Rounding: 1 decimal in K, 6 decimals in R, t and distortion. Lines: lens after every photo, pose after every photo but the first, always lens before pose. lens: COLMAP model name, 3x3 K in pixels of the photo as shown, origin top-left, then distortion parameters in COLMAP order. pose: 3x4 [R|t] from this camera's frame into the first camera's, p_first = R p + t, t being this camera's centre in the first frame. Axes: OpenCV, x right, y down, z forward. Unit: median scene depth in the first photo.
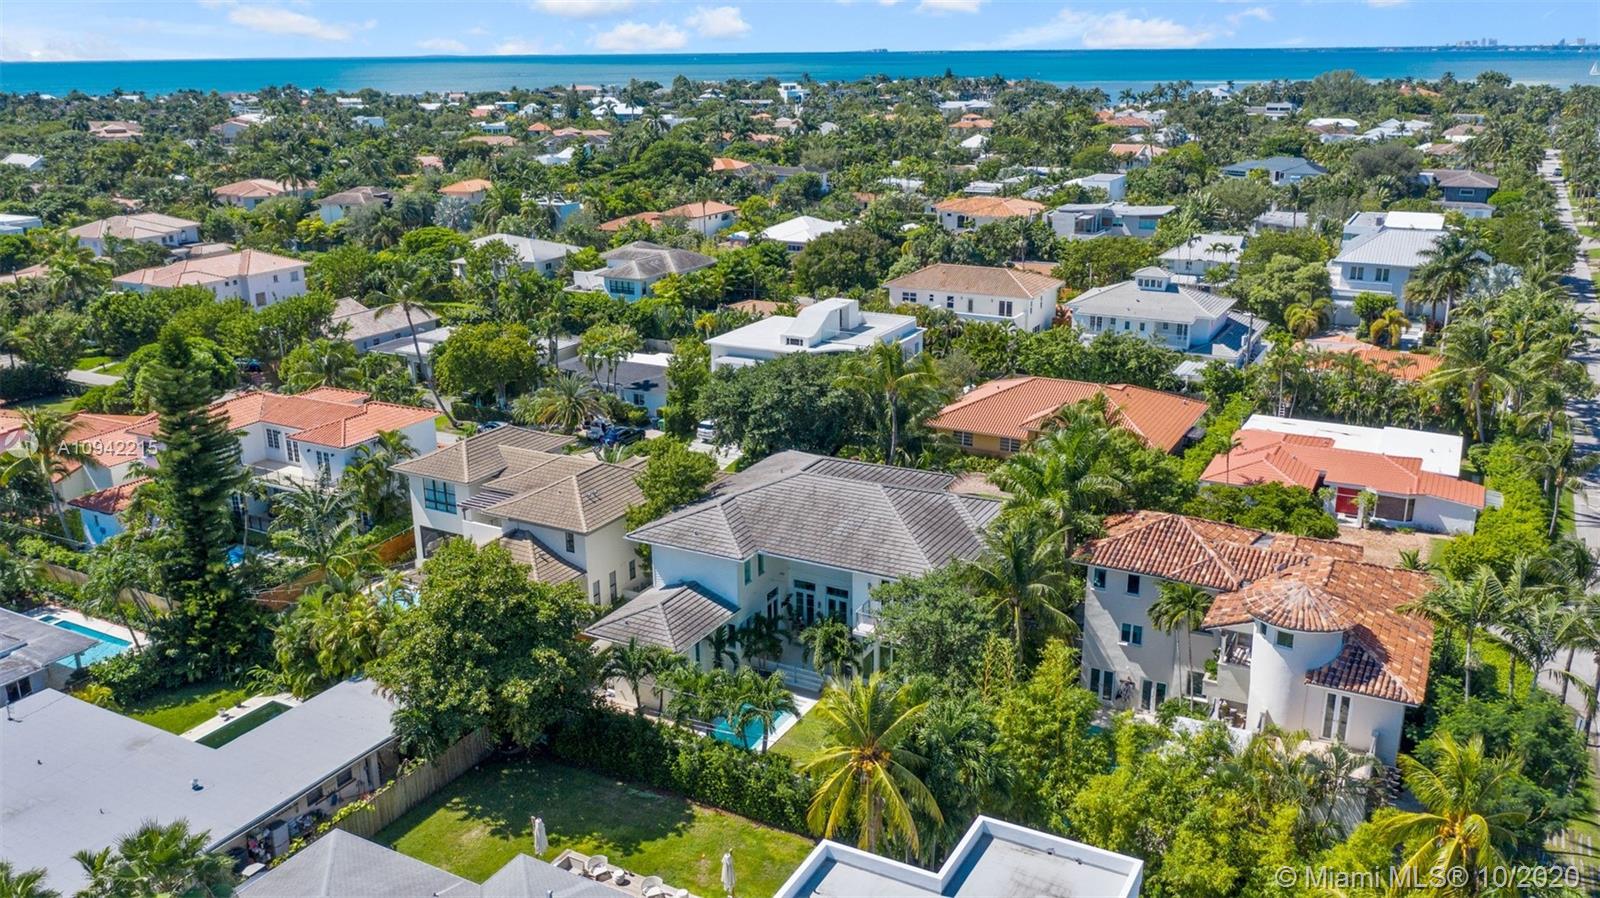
lens RADIAL K [[1271.6, 0, 800.0], [0, 1271.6, 449.0], [0, 0, 1]] dist [-0.007383, 0.011517]
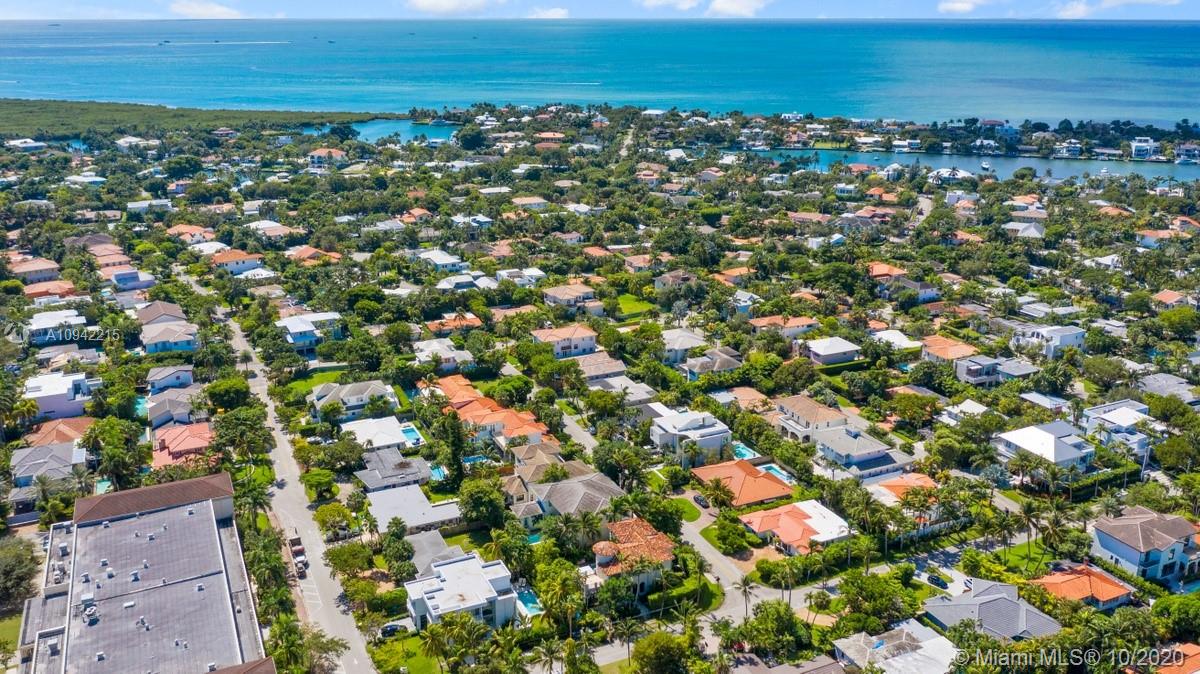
lens RADIAL K [[953.7, 0, 600.0], [0, 953.7, 337.0], [0, 0, 1]] dist [-0.007383, 0.011517]
pose [[0.809337, 0.195171, -0.553969, 1.523925], [-0.186572, 0.979755, 0.072604, -0.618220], [0.556924, 0.044594, 0.829365, -1.320875]]
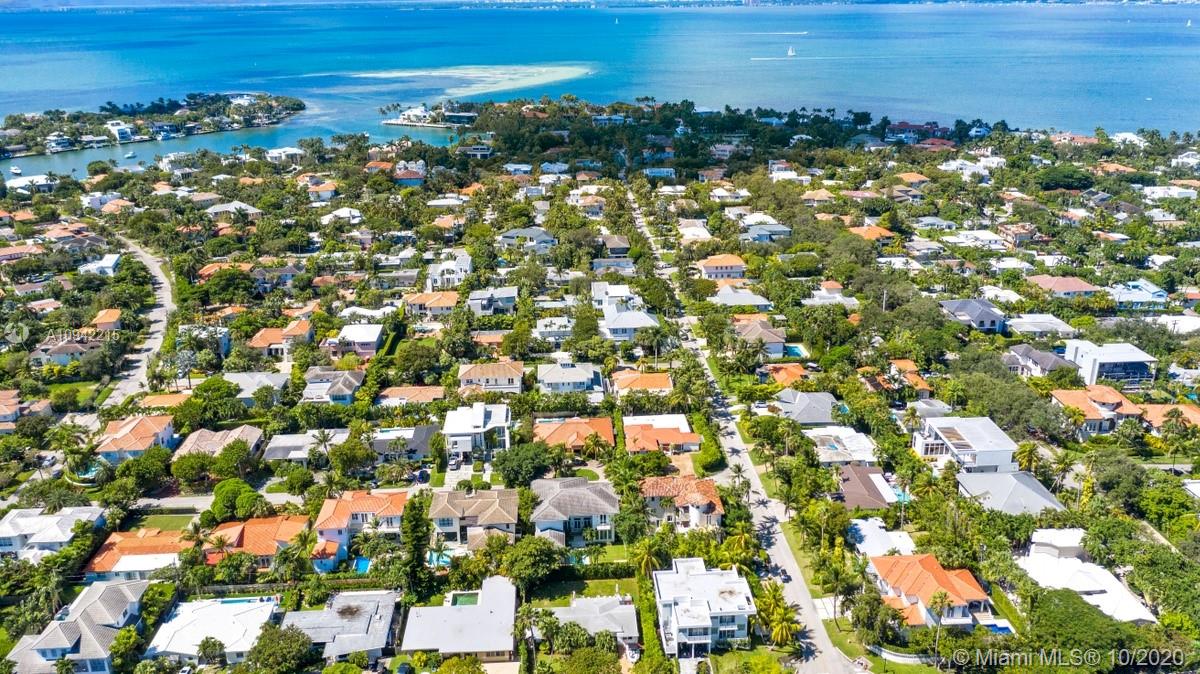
lens RADIAL K [[953.7, 0, 600.0], [0, 953.7, 337.0], [0, 0, 1]] dist [-0.007383, 0.011517]
pose [[0.849488, -0.184737, 0.494209, -1.178729], [0.163541, 0.982759, 0.086250, -0.631265], [-0.501622, 0.007555, 0.865054, -1.434895]]
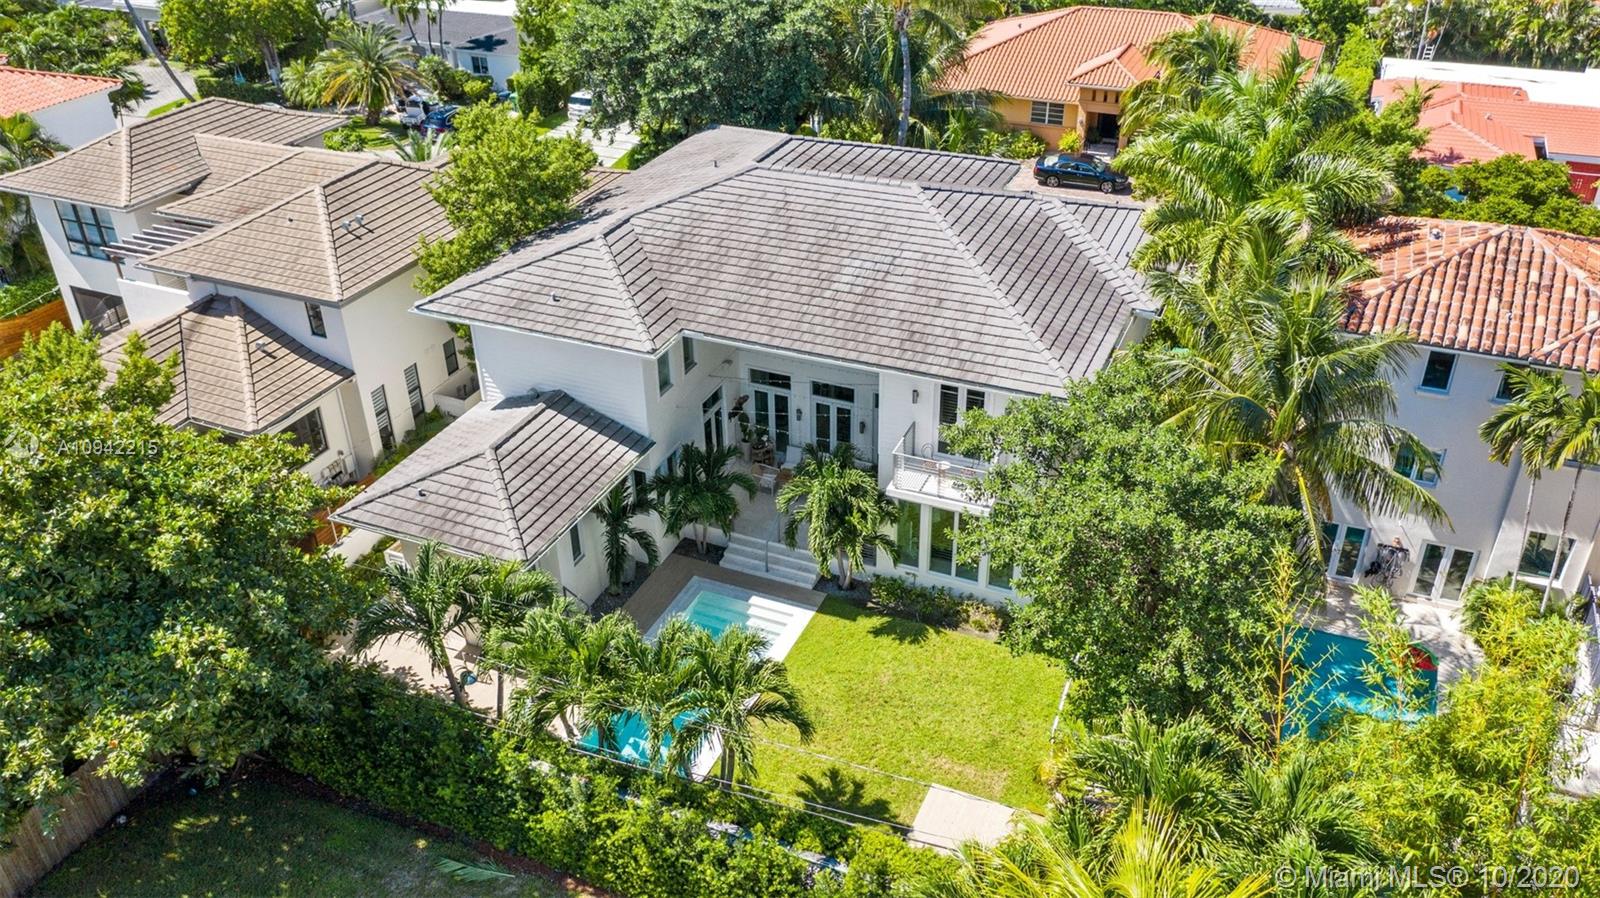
lens RADIAL K [[1253.6, 0, 804.2], [0, 1253.6, 458.7], [0, 0, 1]] dist [-0.001347, 0.003728]
pose [[0.996087, -0.050547, 0.072490, -0.022012], [0.031321, 0.968950, 0.245263, 0.009698], [-0.082636, -0.242033, 0.966743, 0.471824]]
